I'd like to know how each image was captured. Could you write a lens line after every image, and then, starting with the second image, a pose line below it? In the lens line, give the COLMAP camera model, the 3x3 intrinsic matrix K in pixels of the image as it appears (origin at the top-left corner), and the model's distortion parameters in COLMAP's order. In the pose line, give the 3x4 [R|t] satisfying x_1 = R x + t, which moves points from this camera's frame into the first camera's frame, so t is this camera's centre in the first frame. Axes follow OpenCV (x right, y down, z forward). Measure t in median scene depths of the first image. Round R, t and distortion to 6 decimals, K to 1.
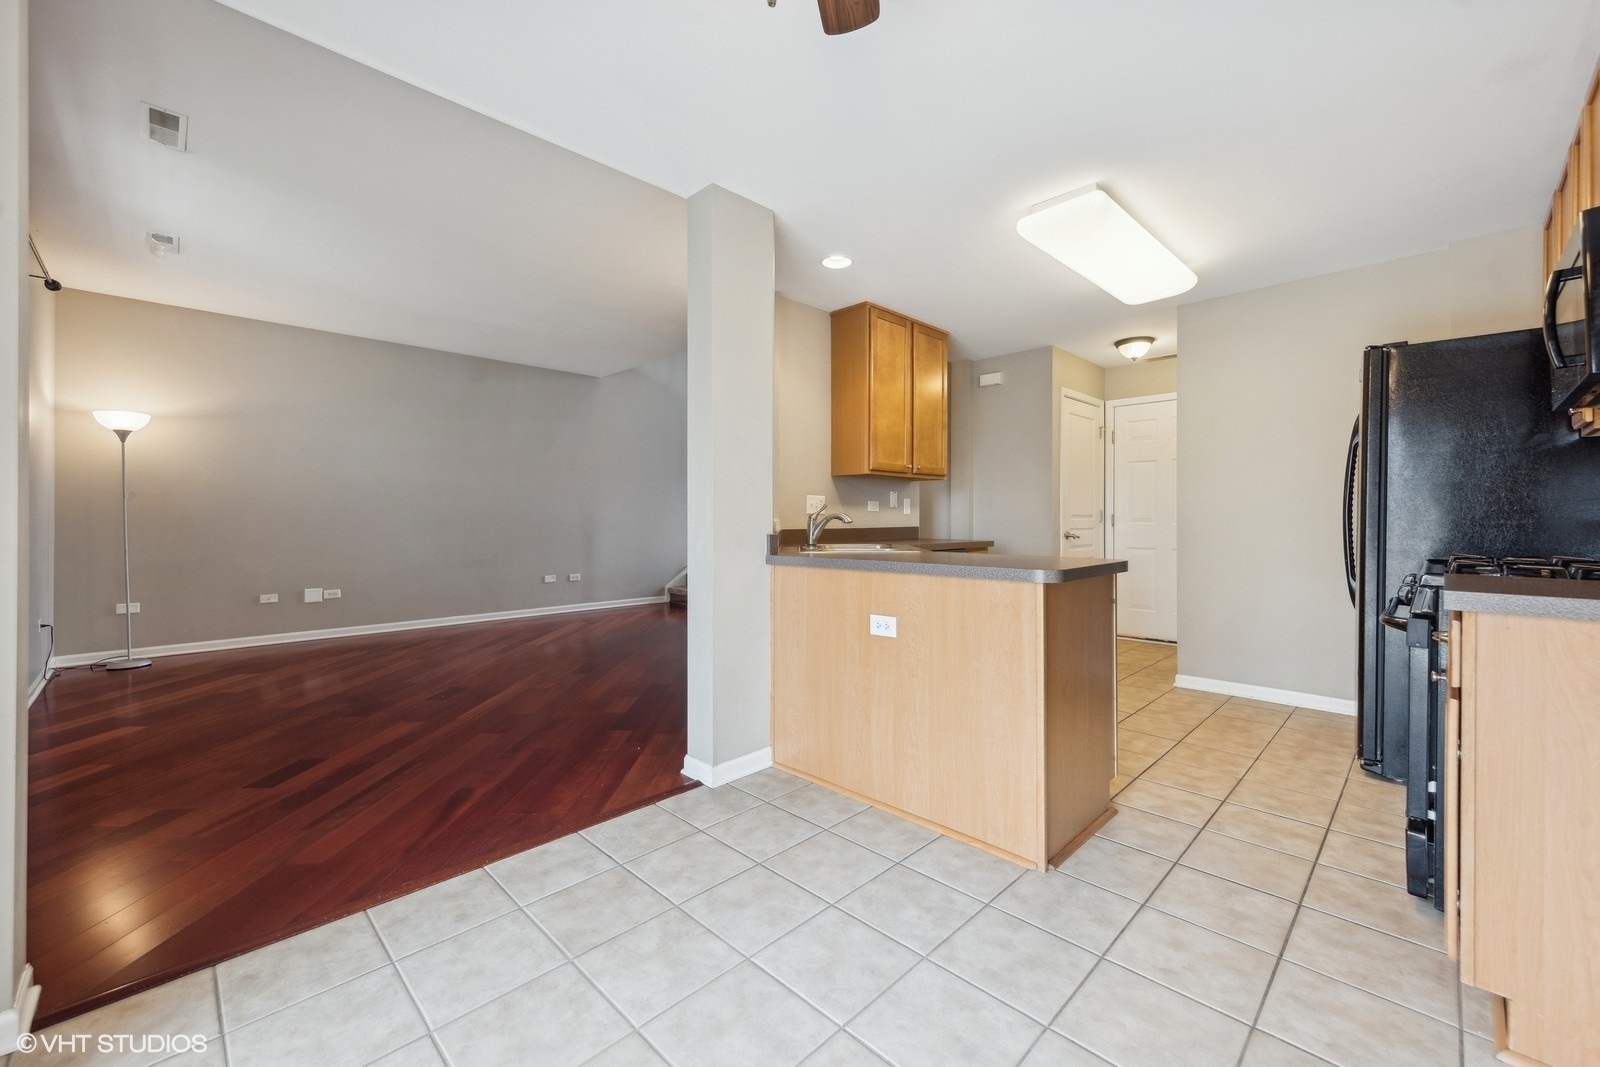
lens RADIAL K [[641.4, 0, 803.4], [0, 641.4, 521.7], [0, 0, 1]] dist [0.010955, -0.000079]
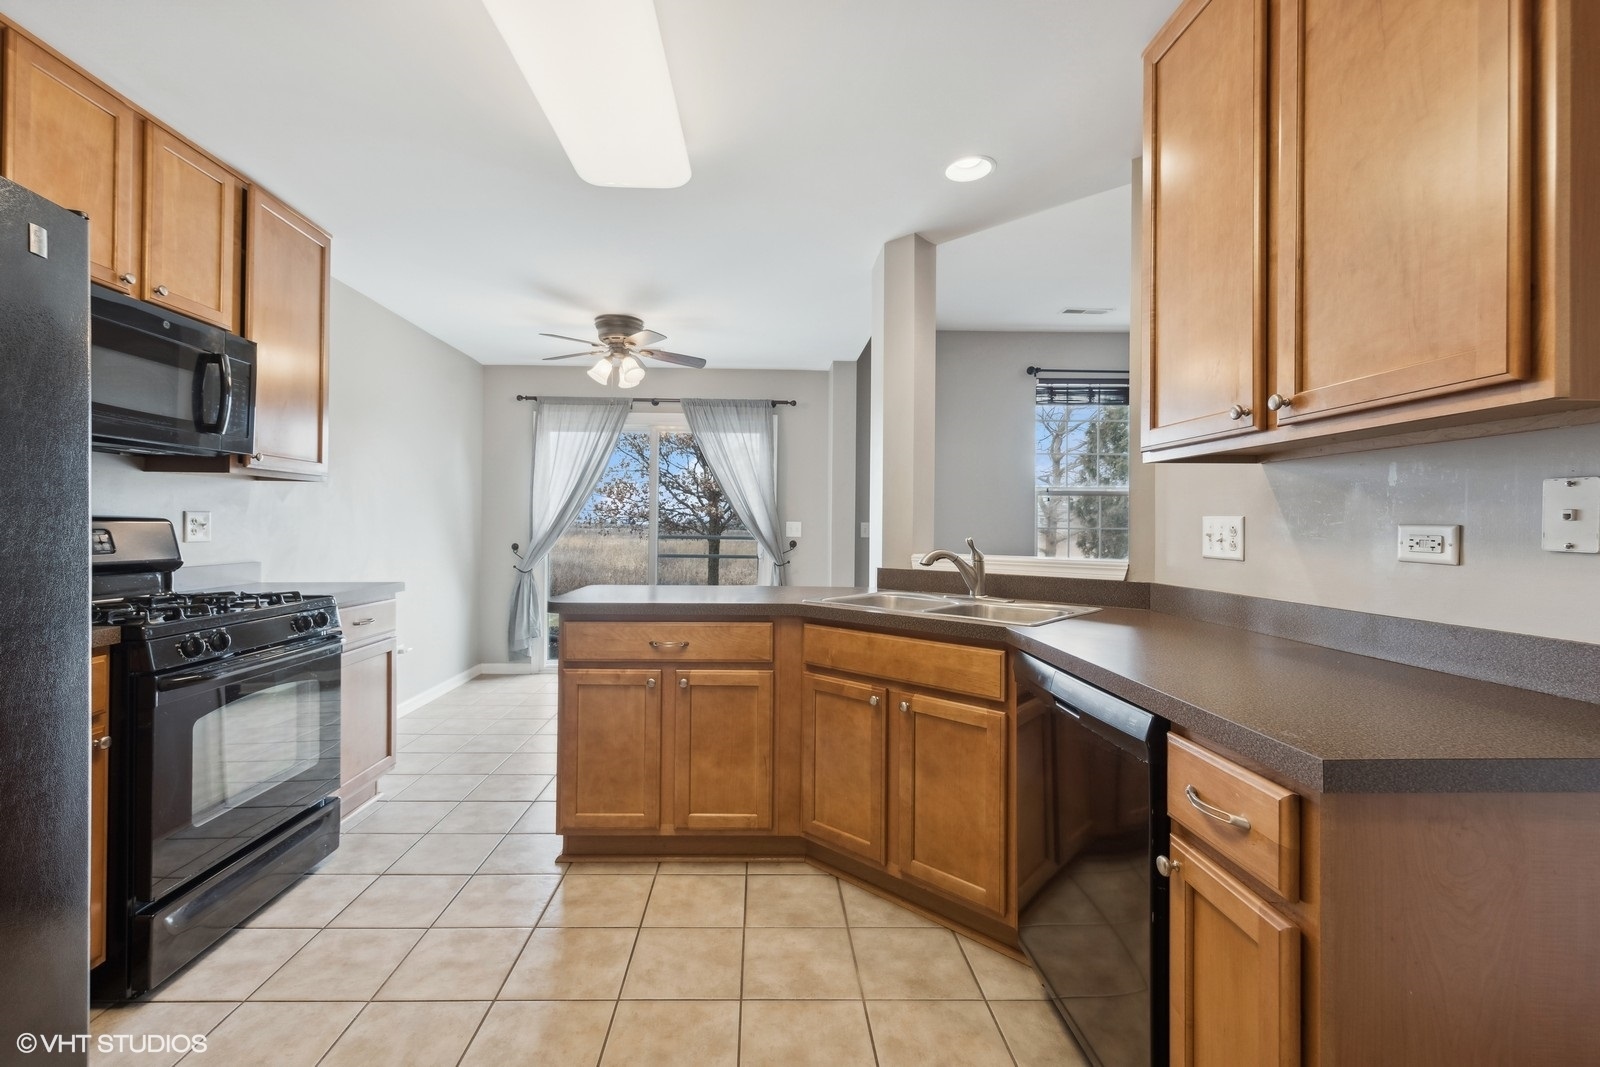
lens RADIAL K [[688.1, 0, 767.2], [0, 688.1, 524.9], [0, 0, 1]] dist [0.000090, 0.000104]
pose [[-0.701850, -0.006218, -0.712297, 0.943949], [-0.011559, 0.999930, 0.002661, -0.053436], [0.712230, 0.010101, -0.701873, 1.833464]]
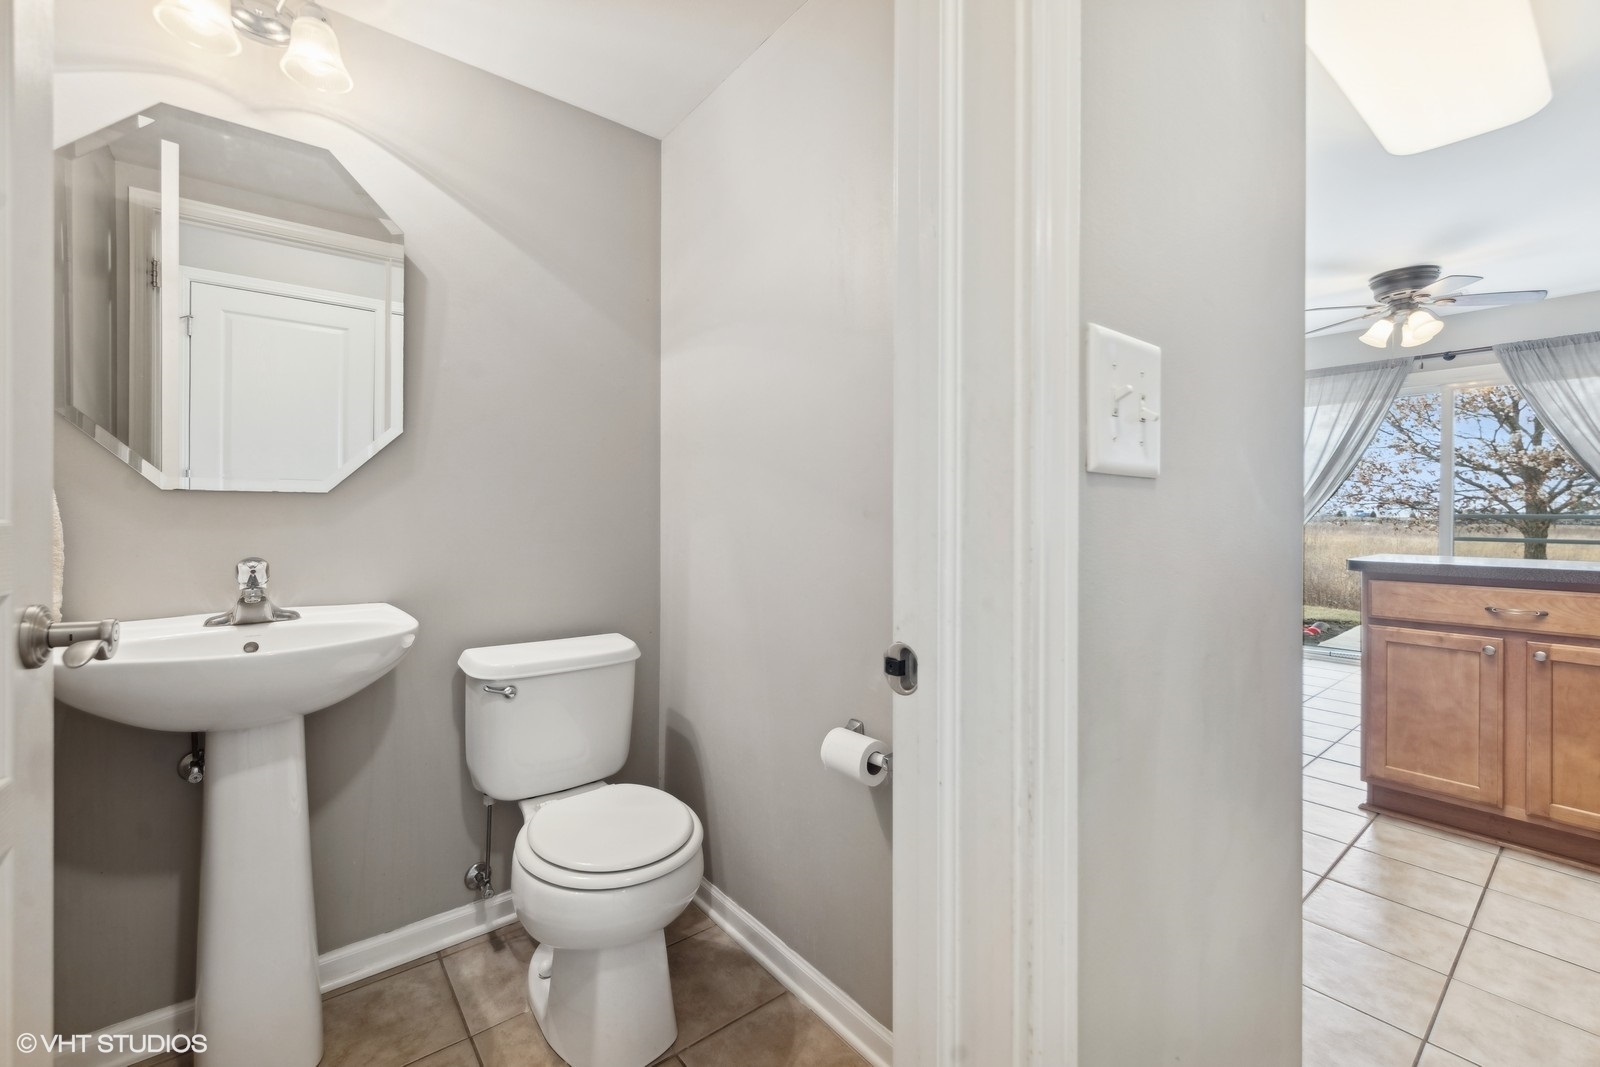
lens RADIAL K [[665.3, 0, 794.5], [0, 665.3, 516.6], [0, 0, 1]] dist [0.003696, 0.000308]
pose [[-0.993485, -0.002397, 0.113936, 1.186945], [-0.001703, 0.999979, 0.006188, -0.009656], [-0.113948, 0.005954, -0.993469, 2.030105]]
